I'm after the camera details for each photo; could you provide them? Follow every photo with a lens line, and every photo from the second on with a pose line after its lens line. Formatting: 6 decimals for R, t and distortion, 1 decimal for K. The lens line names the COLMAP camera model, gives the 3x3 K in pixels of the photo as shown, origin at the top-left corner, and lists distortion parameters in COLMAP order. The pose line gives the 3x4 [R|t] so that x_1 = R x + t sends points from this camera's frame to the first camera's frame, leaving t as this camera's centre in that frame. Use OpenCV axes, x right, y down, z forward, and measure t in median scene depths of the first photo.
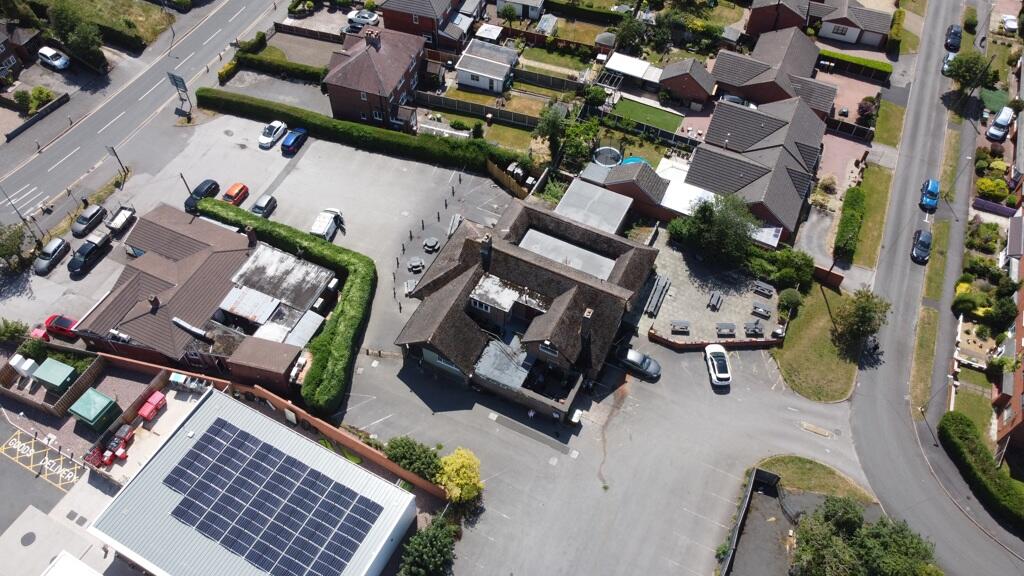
lens RADIAL K [[713.4, 0, 512.0], [0, 713.4, 288.0], [0, 0, 1]] dist [0.003055, 0.001724]
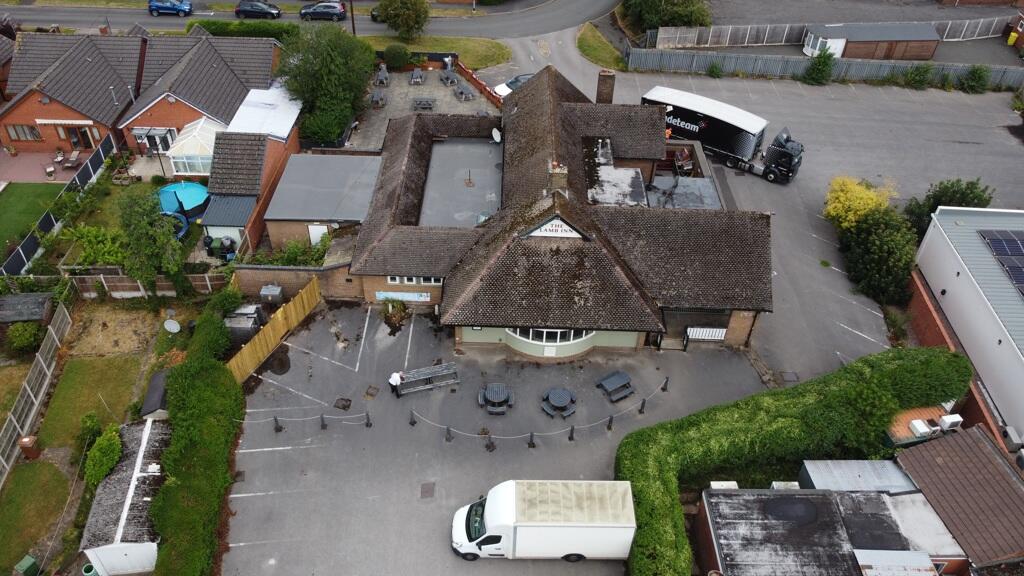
lens RADIAL K [[713.4, 0, 512.0], [0, 713.4, 288.0], [0, 0, 1]] dist [0.003055, 0.001724]
pose [[-0.418393, -0.634160, 0.650222, -0.400199], [0.703273, 0.226834, 0.673760, -0.409824], [-0.574764, 0.739181, 0.351082, 0.835988]]
